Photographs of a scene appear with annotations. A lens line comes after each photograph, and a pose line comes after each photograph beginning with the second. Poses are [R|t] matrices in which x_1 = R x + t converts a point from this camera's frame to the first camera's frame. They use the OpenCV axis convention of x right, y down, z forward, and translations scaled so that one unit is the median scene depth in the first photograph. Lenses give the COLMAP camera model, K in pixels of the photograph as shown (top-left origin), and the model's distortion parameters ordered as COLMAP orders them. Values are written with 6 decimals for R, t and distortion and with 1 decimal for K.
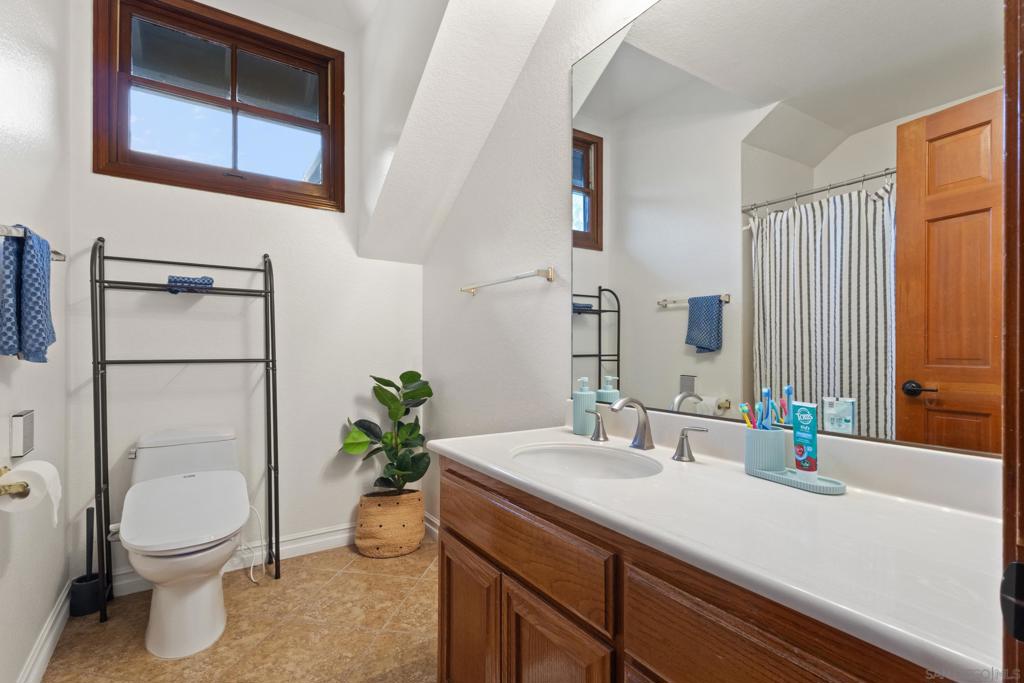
lens RADIAL K [[483.0, 0, 512.0], [0, 483.0, 341.5], [0, 0, 1]] dist [-0.104843, -0.000025]
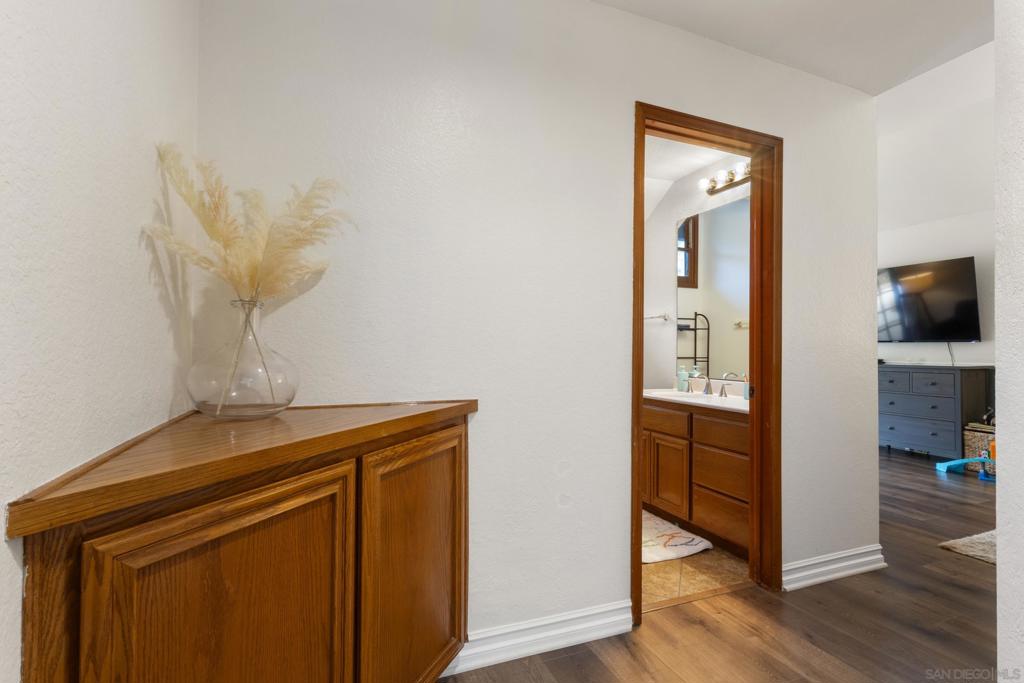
lens RADIAL K [[483.0, 0, 512.0], [0, 483.0, 341.5], [0, 0, 1]] dist [-0.104843, -0.000025]
pose [[0.978697, 0.007763, -0.205164, -0.079191], [-0.010040, 0.999899, -0.010062, -0.001590], [0.205065, 0.011907, 0.978676, -0.608998]]
